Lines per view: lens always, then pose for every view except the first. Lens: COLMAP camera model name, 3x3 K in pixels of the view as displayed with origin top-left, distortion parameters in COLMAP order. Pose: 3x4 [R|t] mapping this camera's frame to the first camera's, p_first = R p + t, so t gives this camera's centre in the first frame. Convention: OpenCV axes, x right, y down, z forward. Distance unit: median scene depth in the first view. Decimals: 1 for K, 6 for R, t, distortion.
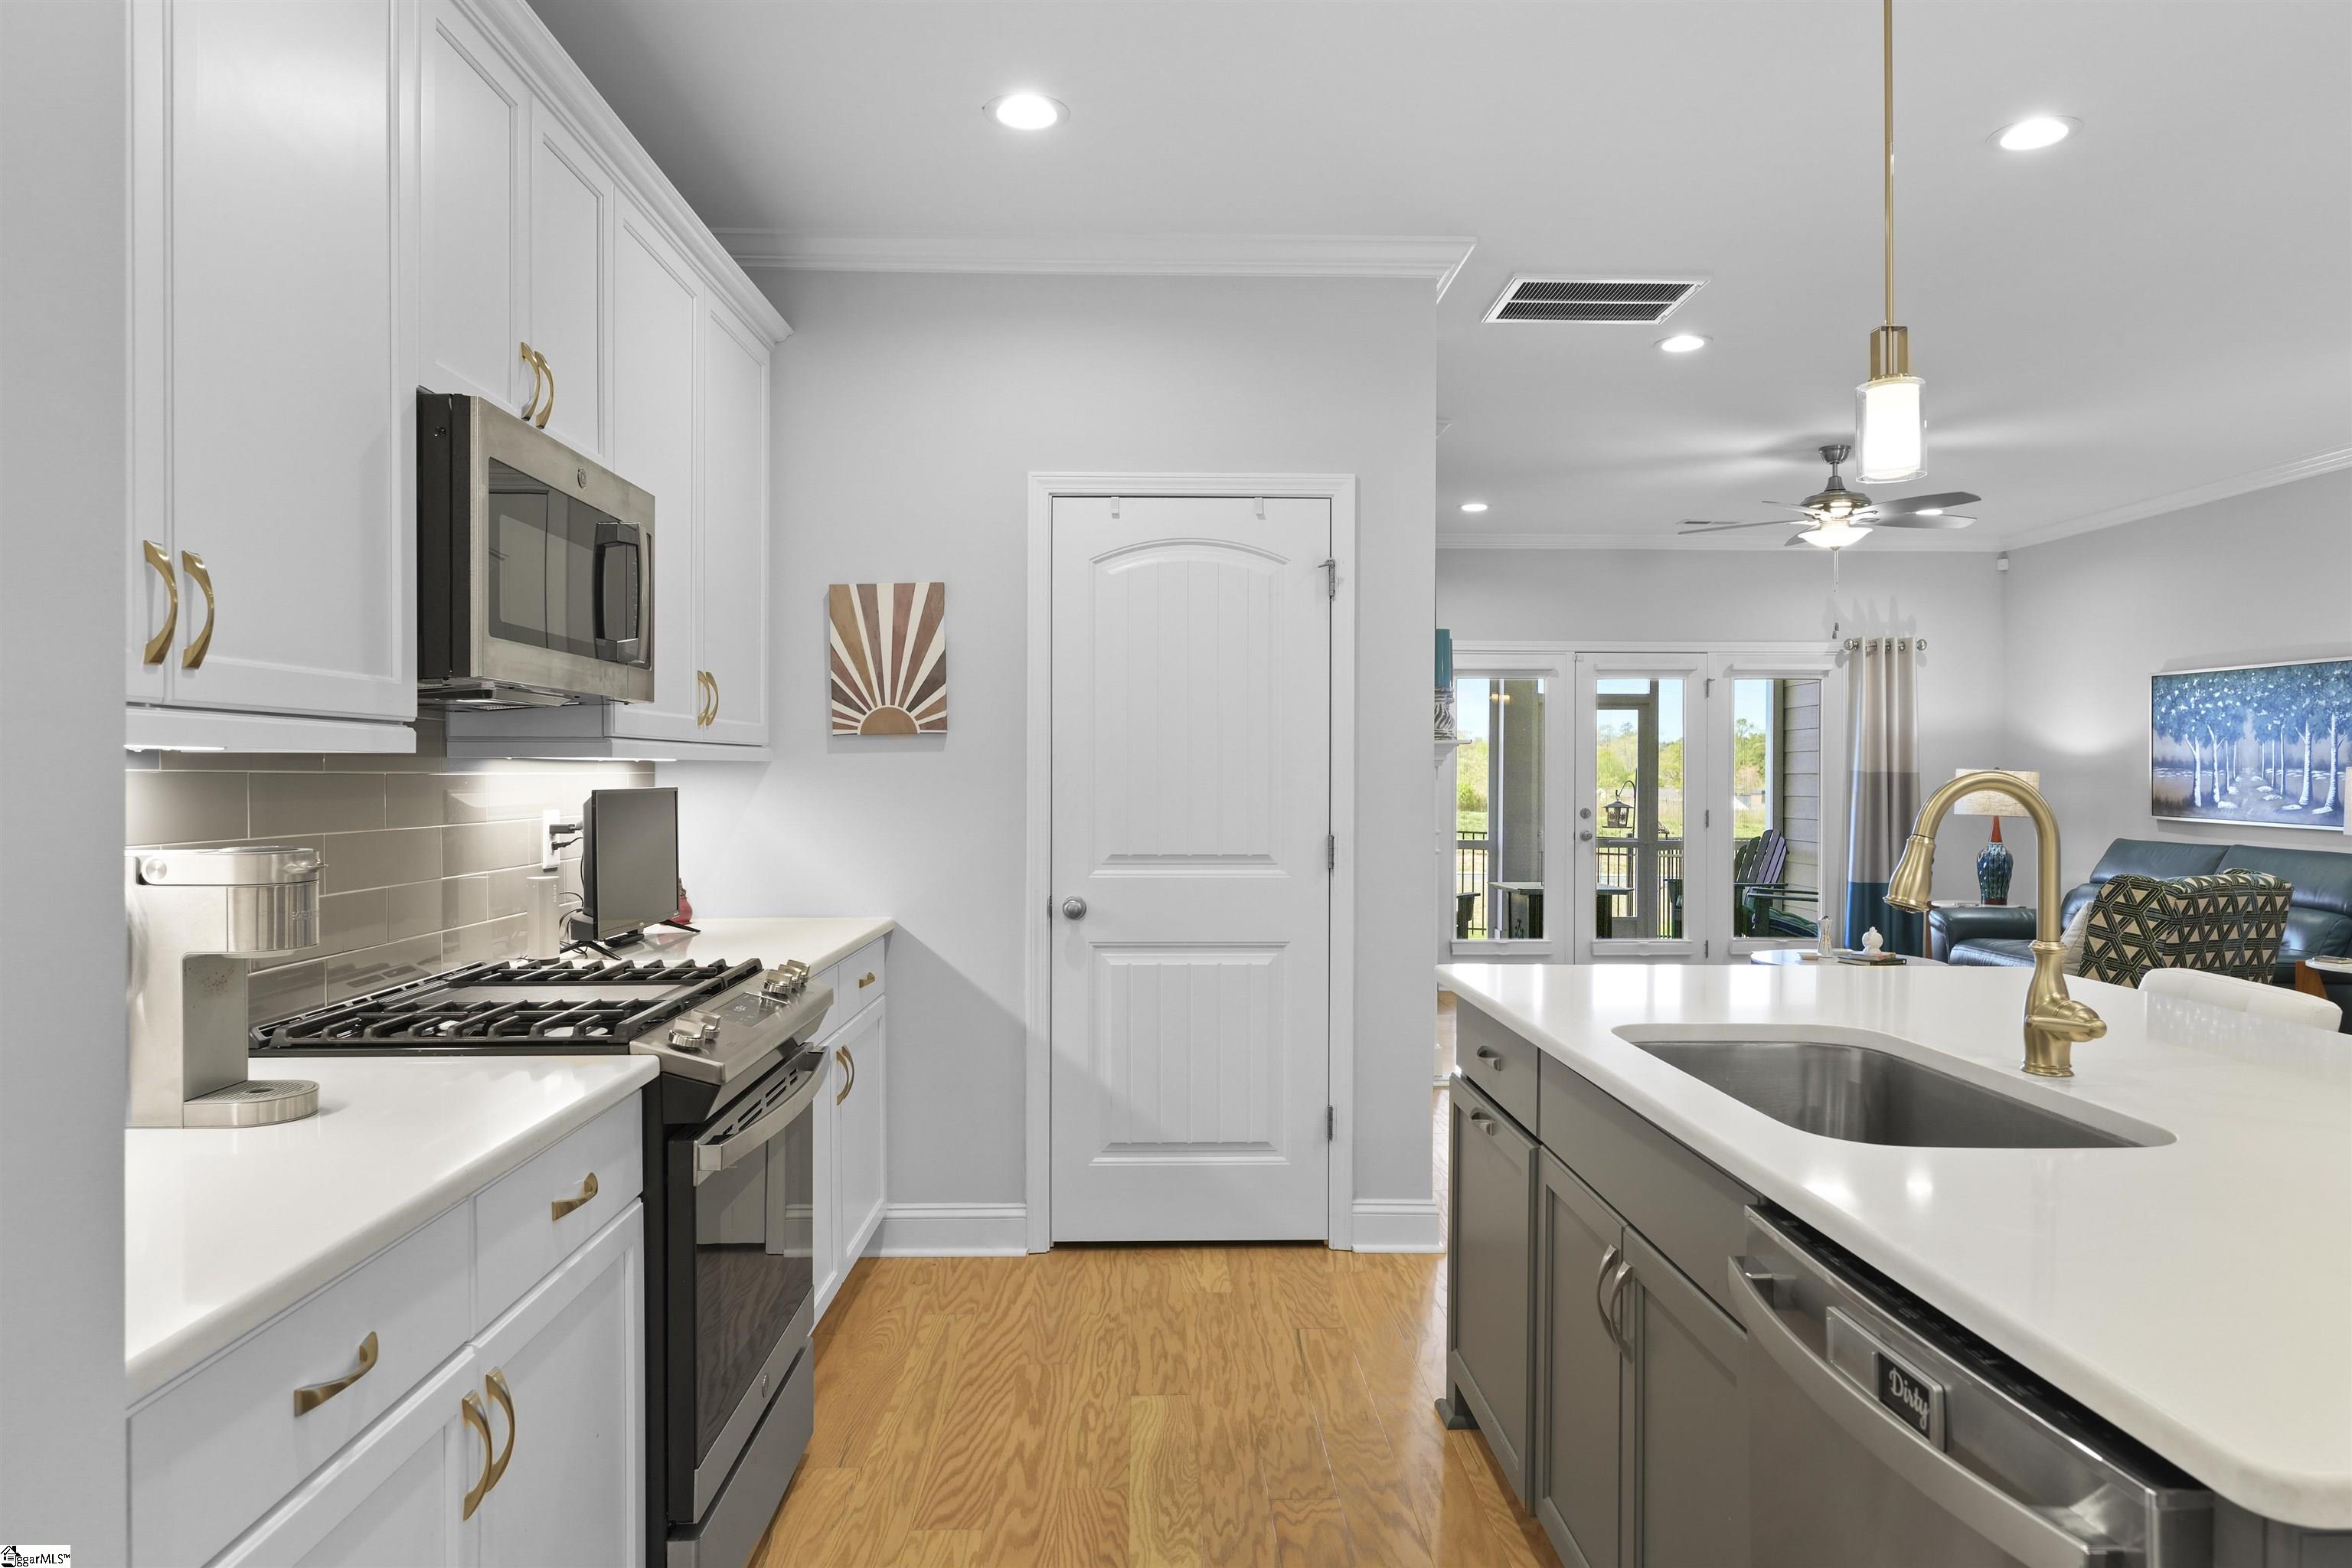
lens RADIAL K [[1478.2, 0, 1179.8], [0, 1478.2, 784.7], [0, 0, 1]] dist [0.002081, 0.000990]
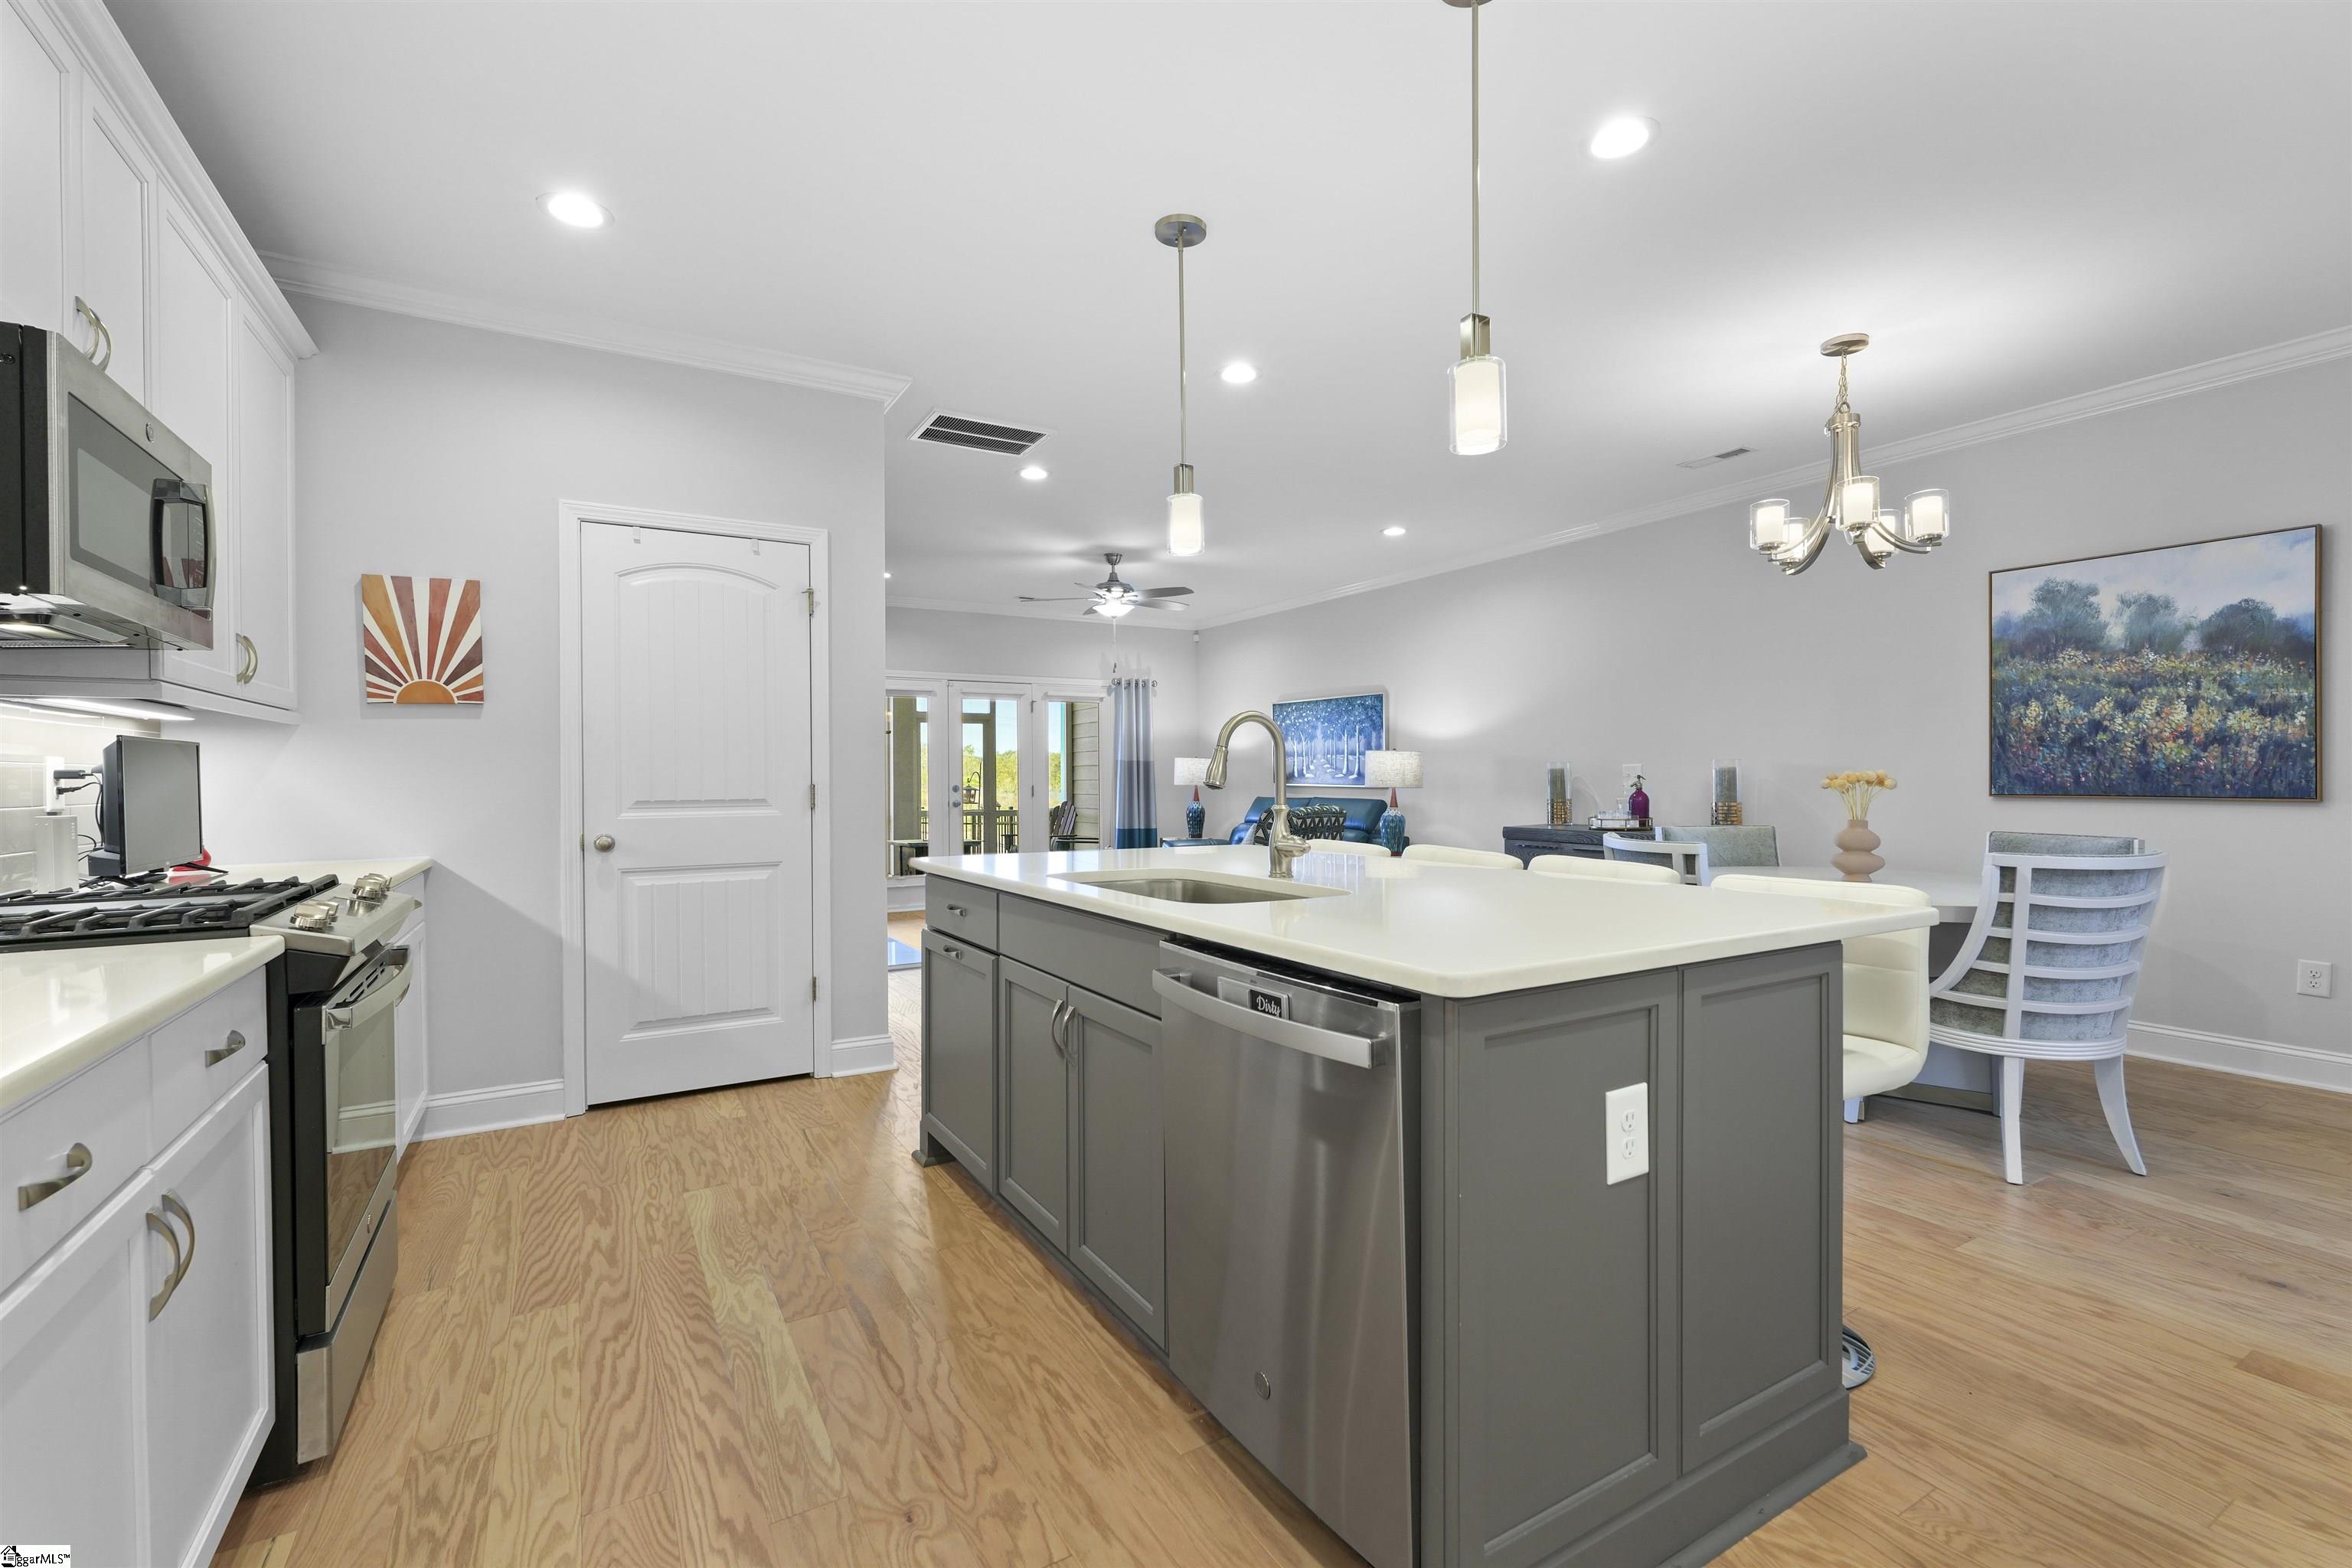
lens RADIAL K [[1021.8, 0, 1178.5], [0, 1021.8, 784.8], [0, 0, 1]] dist [0.000963, 0.000484]
pose [[0.874110, -0.011584, 0.485590, -0.039935], [0.012651, 0.999919, 0.001082, 0.023103], [-0.485564, 0.005198, 0.874186, -0.012290]]
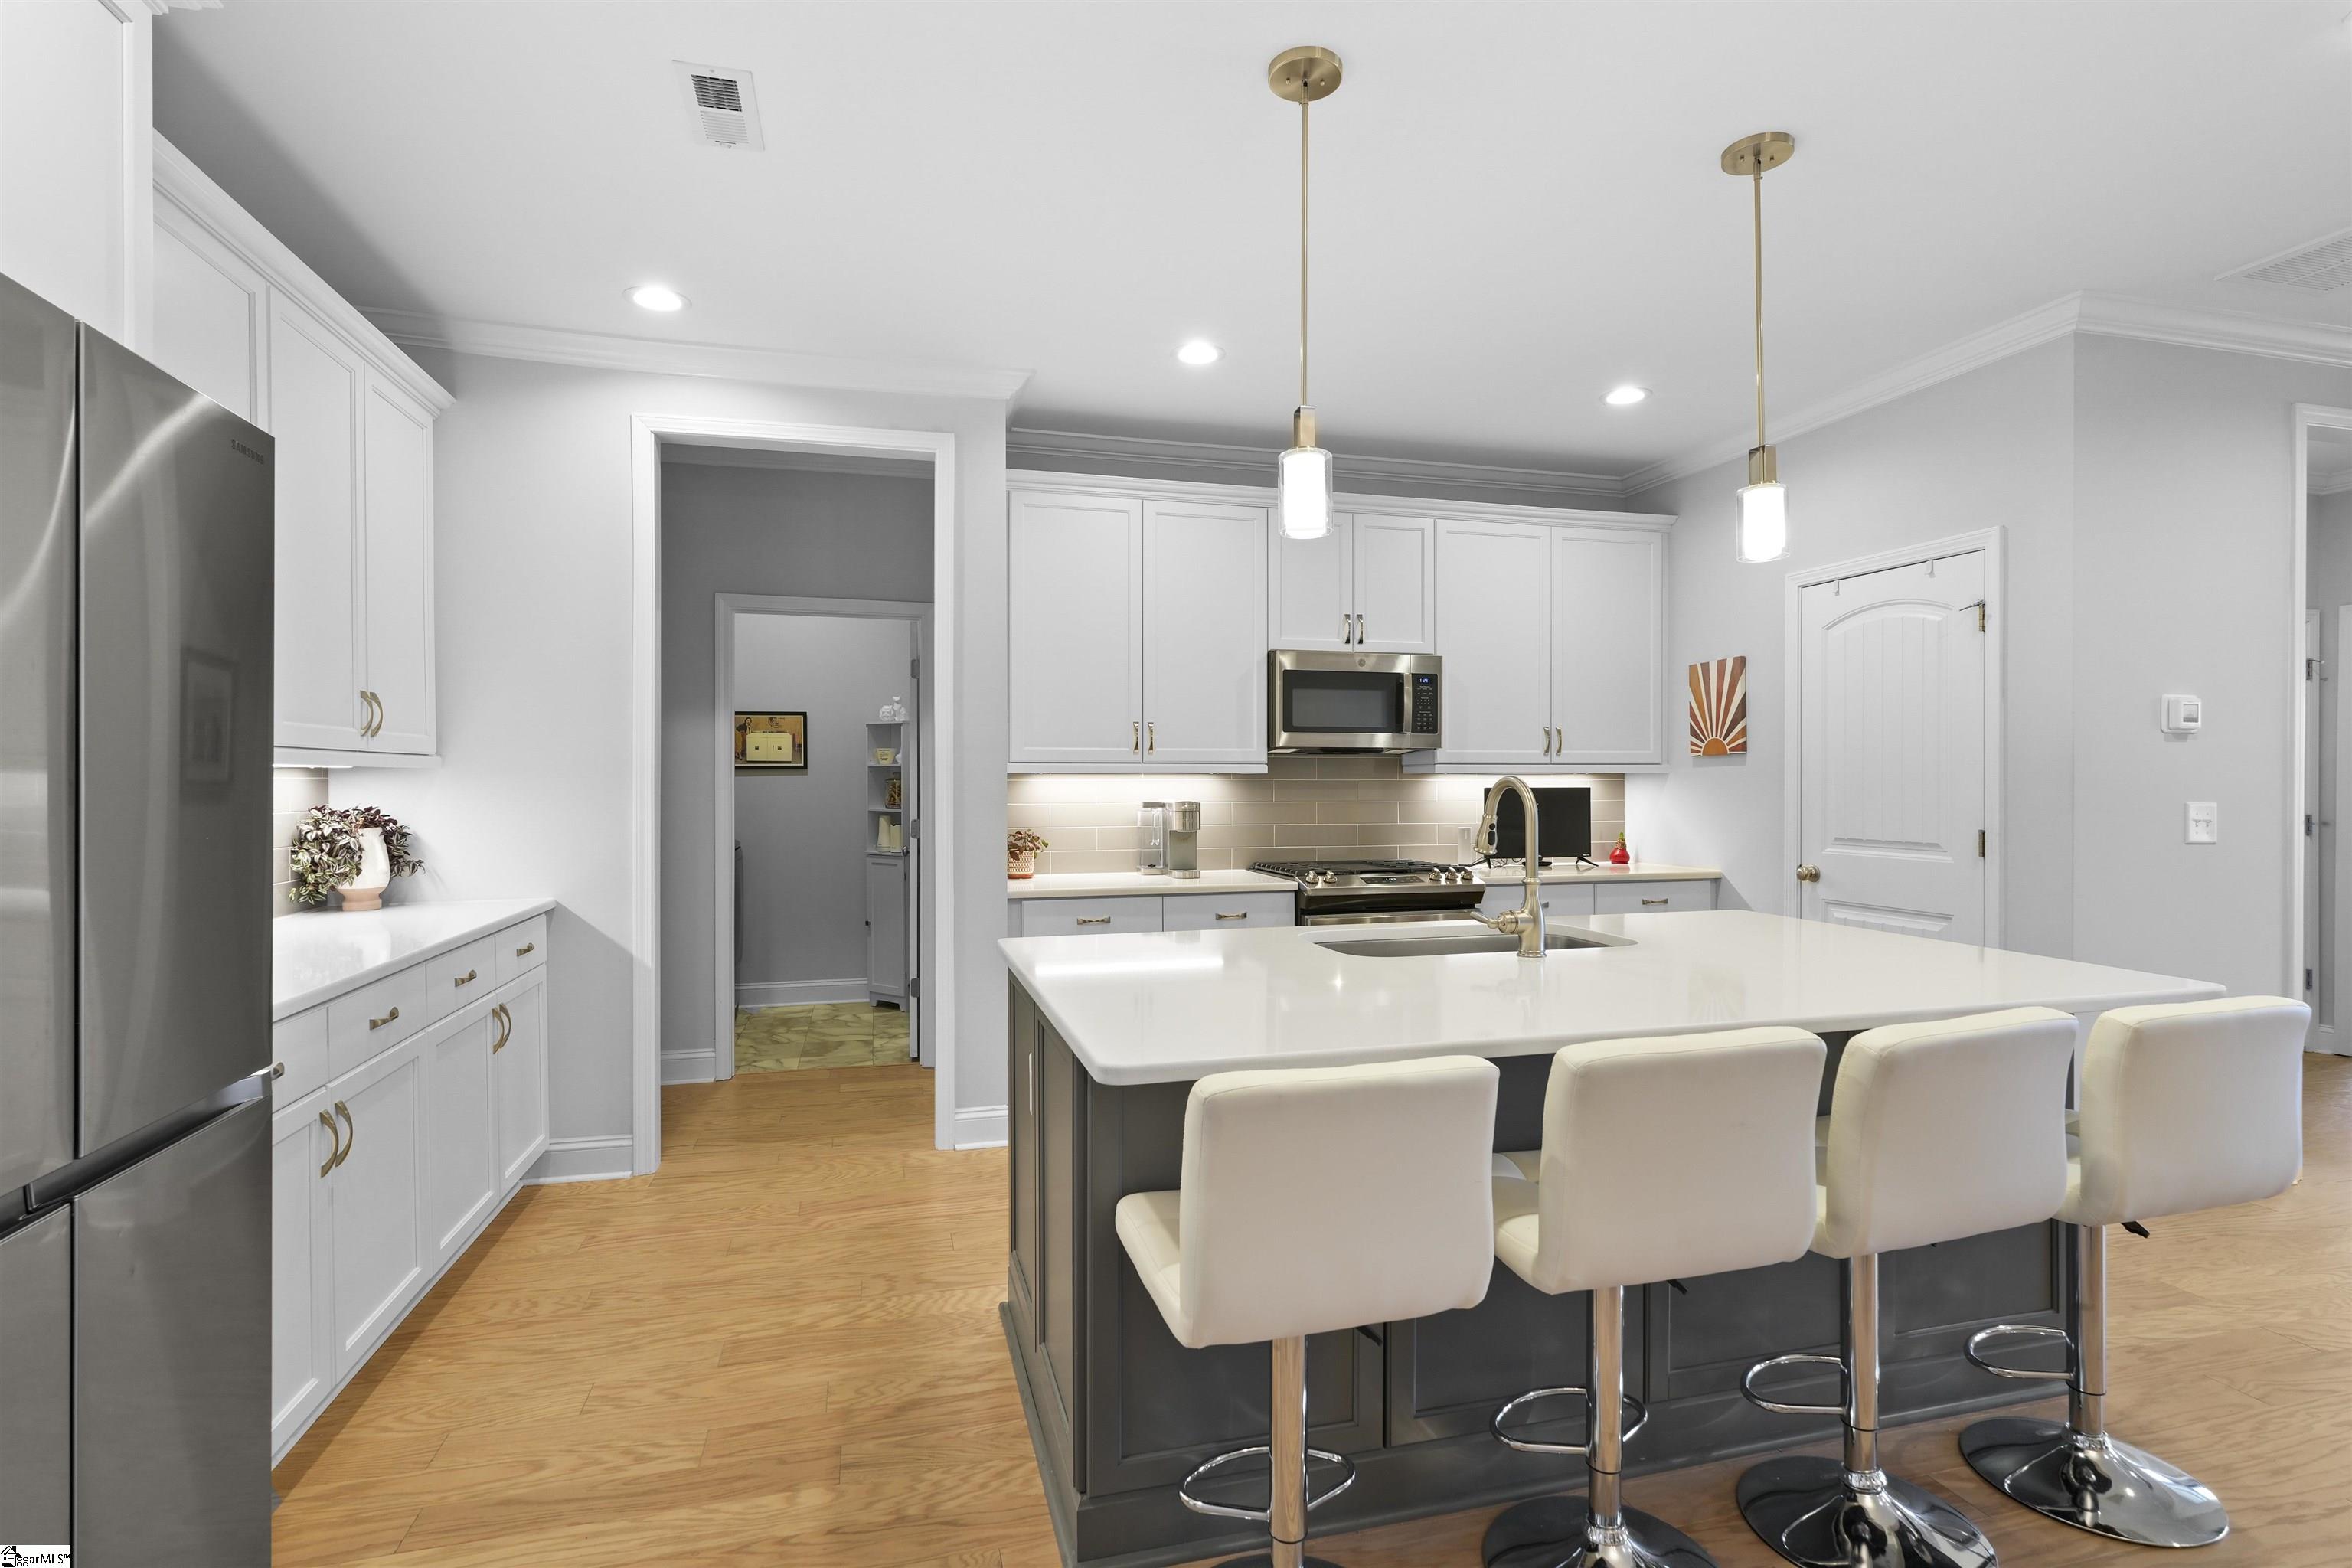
lens RADIAL K [[1129.1, 0, 1172.5], [0, 1129.1, 782.8], [0, 0, 1]] dist [-0.005327, 0.001578]
pose [[0.229603, -0.000037, -0.973284, 0.509892], [-0.007701, 0.999969, -0.001855, 0.001769], [0.973254, 0.007922, 0.229596, 0.091433]]
